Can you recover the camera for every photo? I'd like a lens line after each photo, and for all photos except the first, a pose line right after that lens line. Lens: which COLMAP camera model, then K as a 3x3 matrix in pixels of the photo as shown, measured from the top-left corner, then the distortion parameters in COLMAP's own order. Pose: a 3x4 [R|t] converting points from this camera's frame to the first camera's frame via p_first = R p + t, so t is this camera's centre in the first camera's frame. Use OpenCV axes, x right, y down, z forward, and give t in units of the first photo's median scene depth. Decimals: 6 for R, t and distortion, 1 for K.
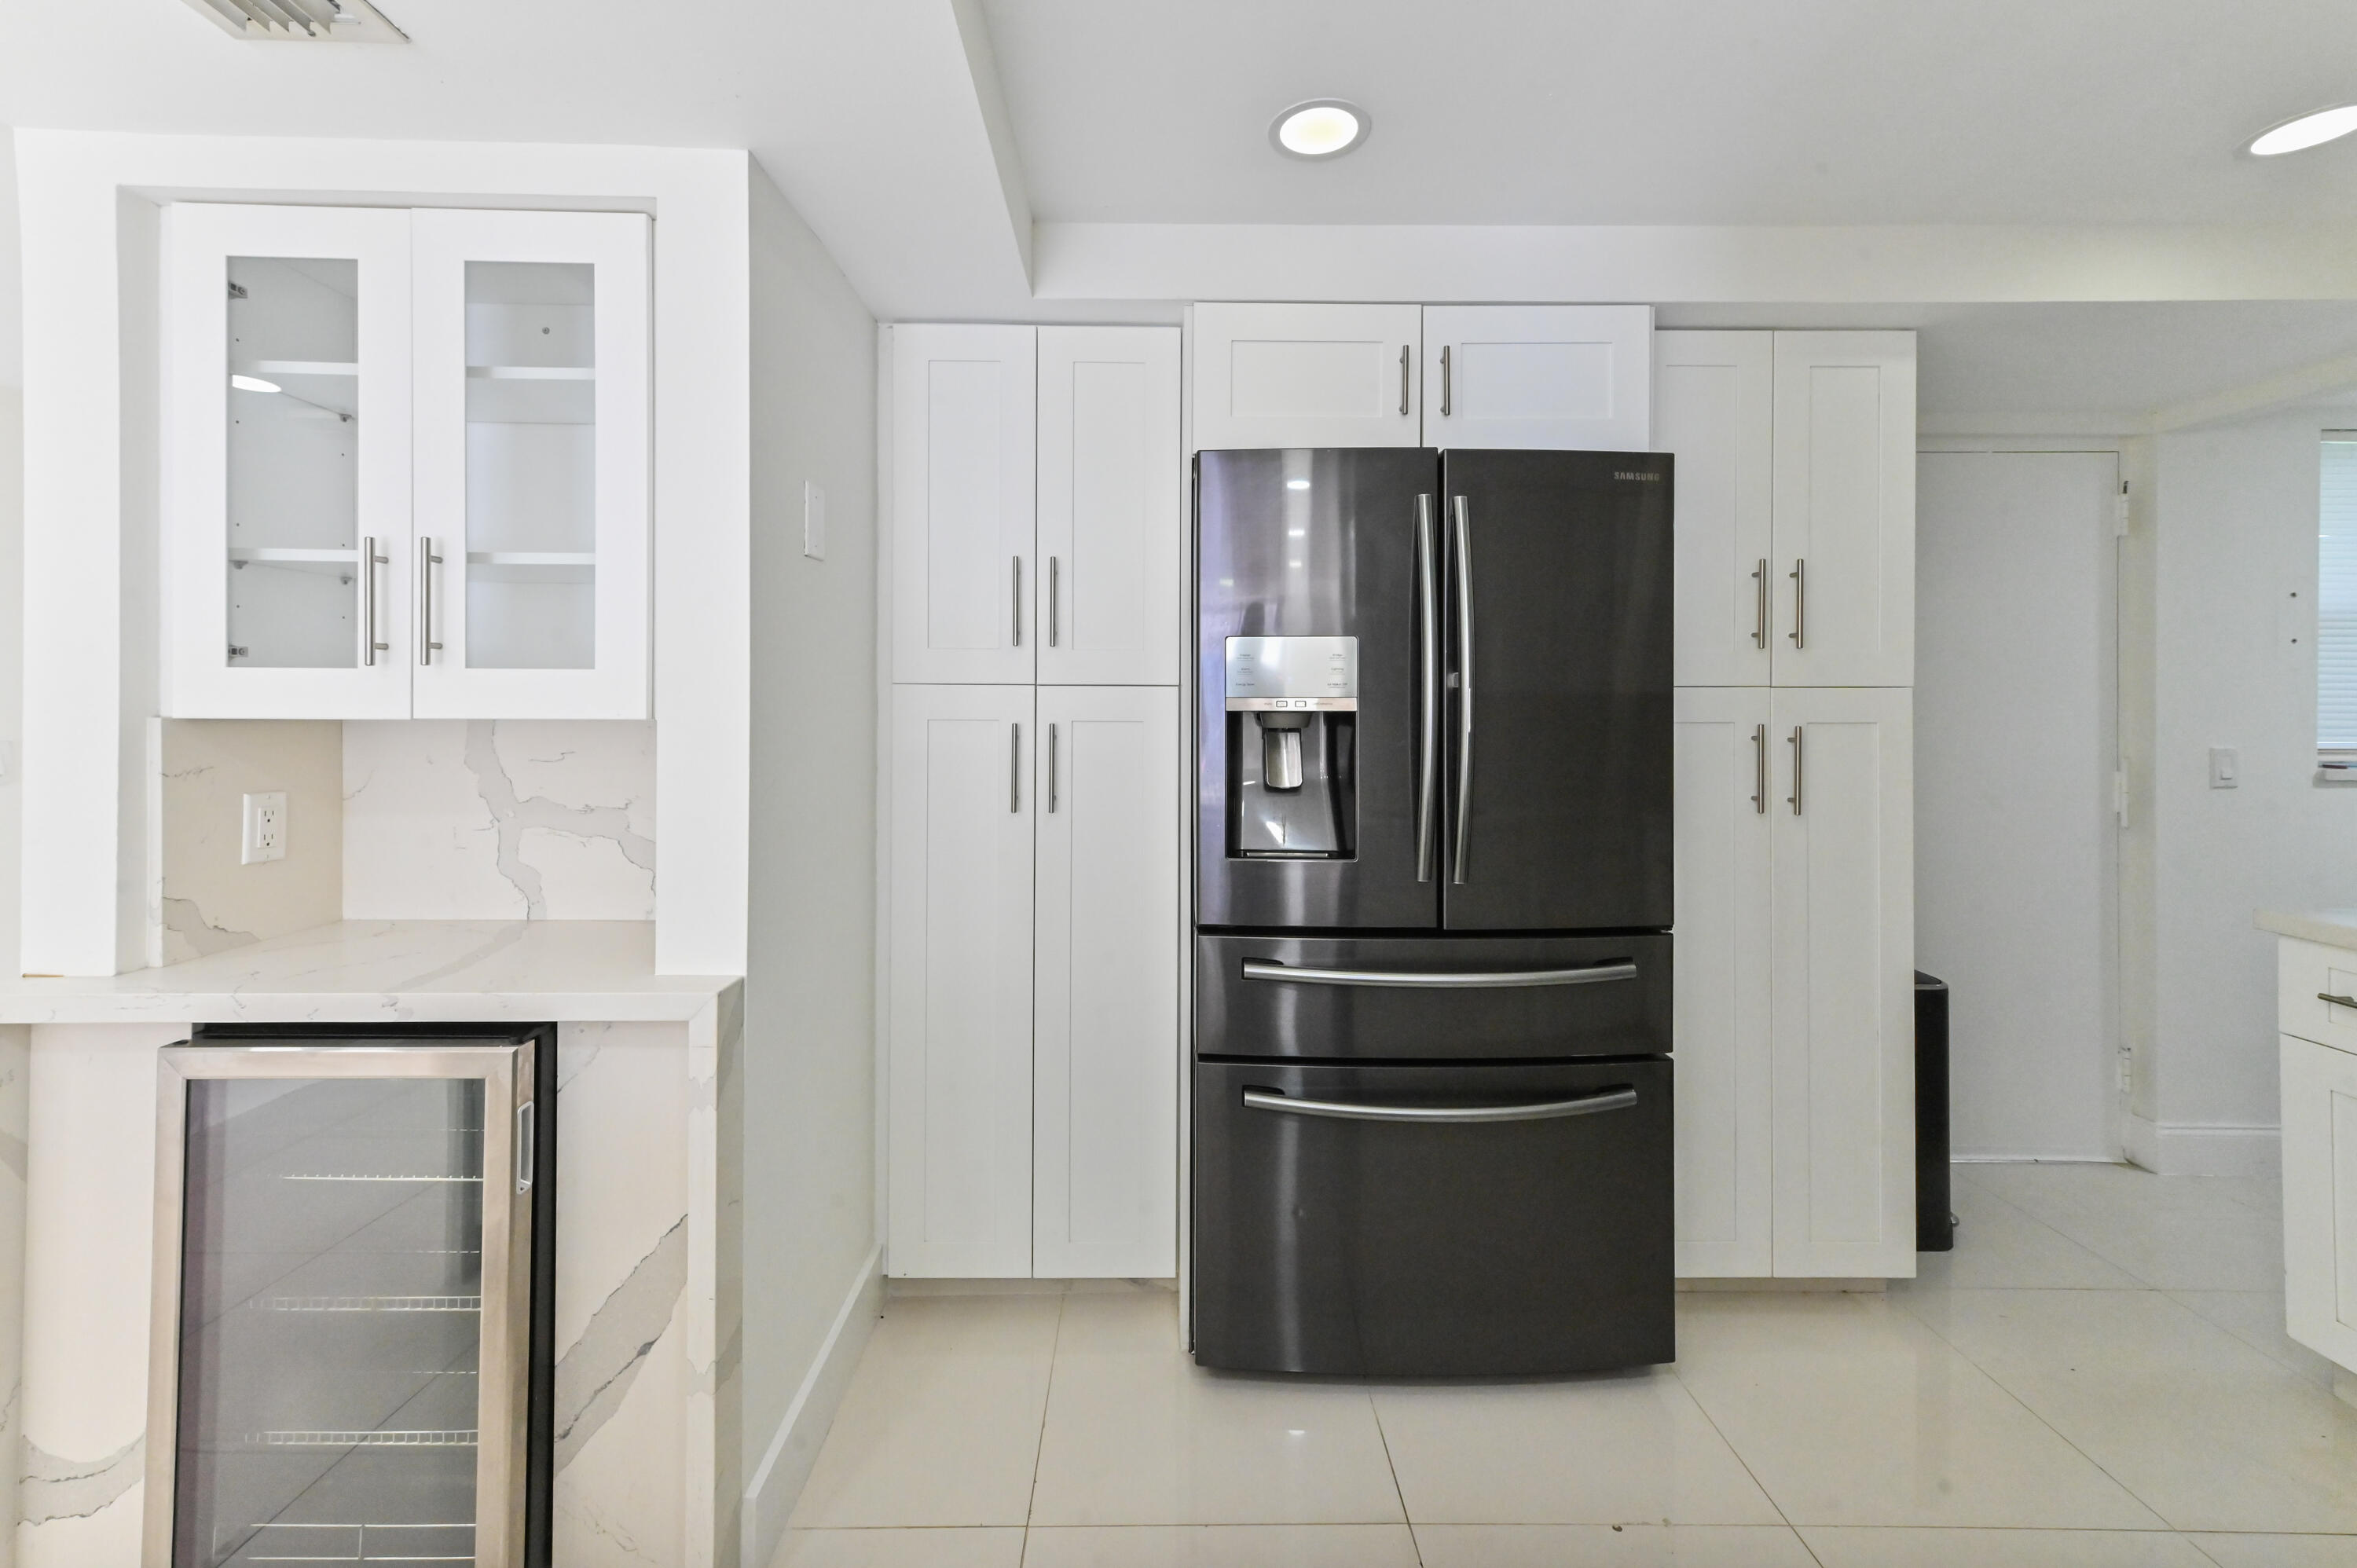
lens RADIAL K [[932.4, 0, 1160.5], [0, 932.4, 703.0], [0, 0, 1]] dist [0.013951, 0.000946]
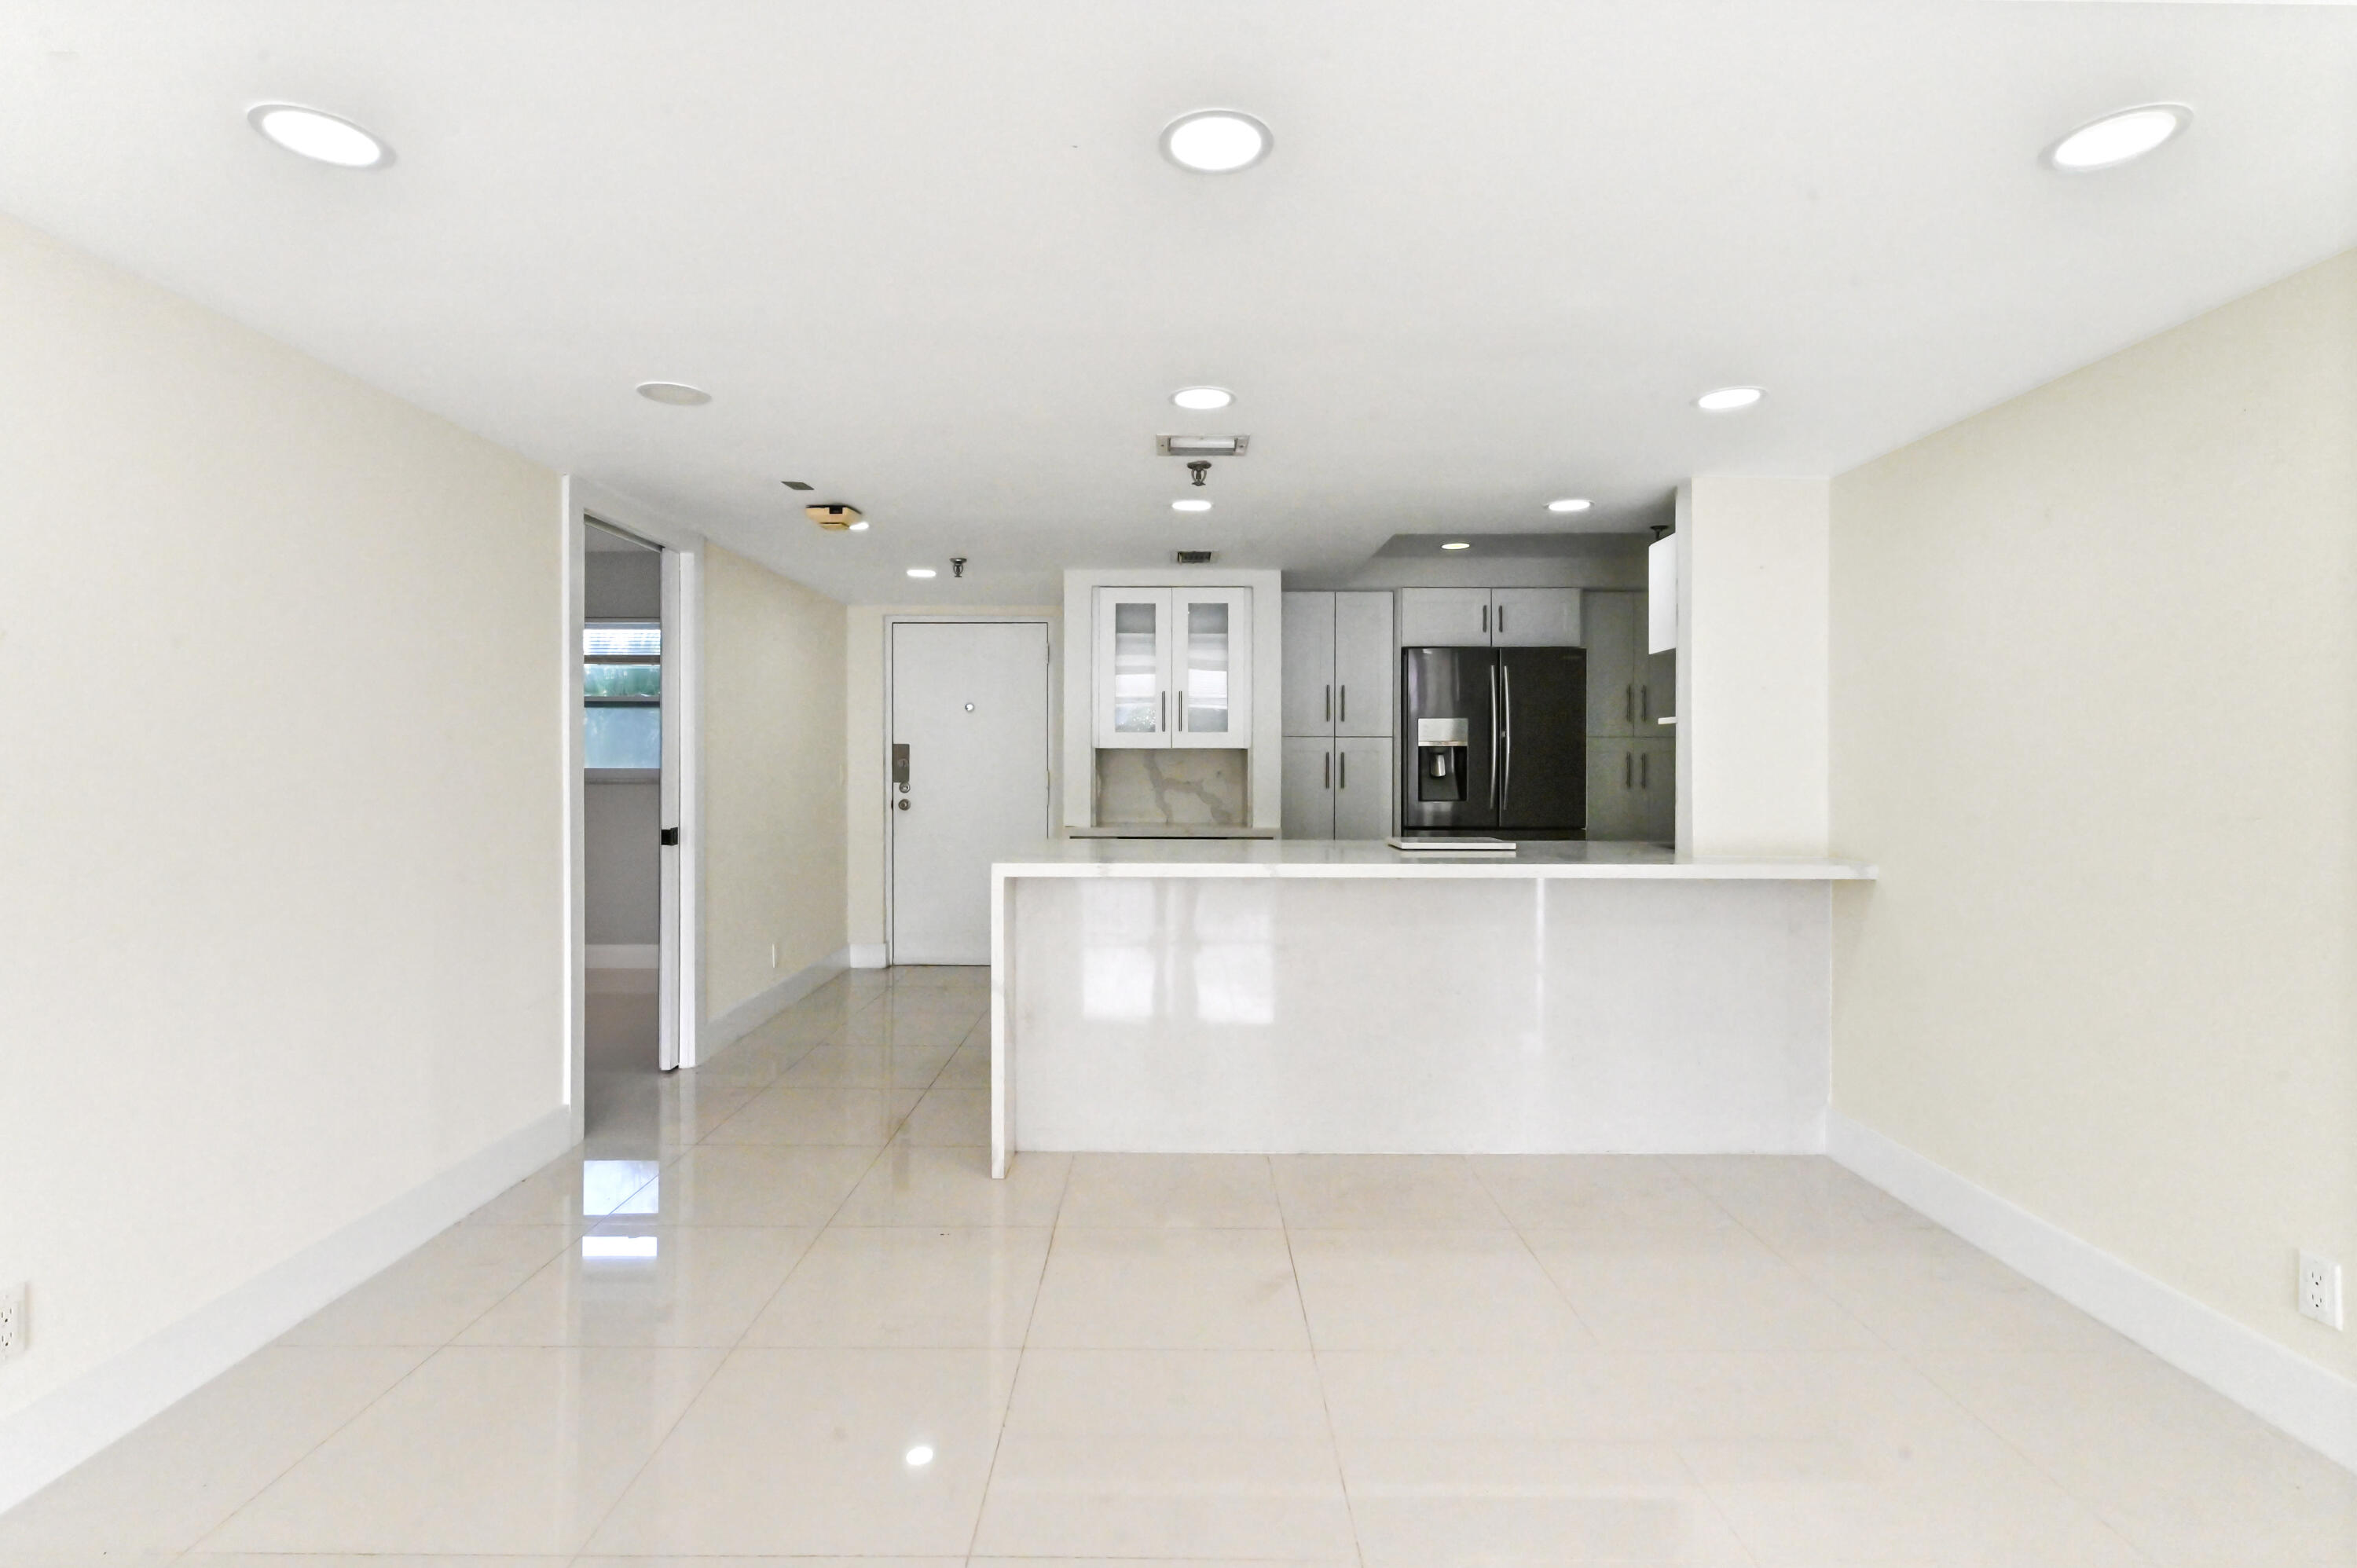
lens RADIAL K [[1107.2, 0, 1182.9], [0, 1107.2, 772.0], [0, 0, 1]] dist [0.002831, 0.000098]
pose [[0.999943, -0.002776, 0.010271, -0.615558], [0.002585, 0.999825, 0.018522, 0.020479], [-0.010321, -0.018495, 0.999776, -2.096607]]
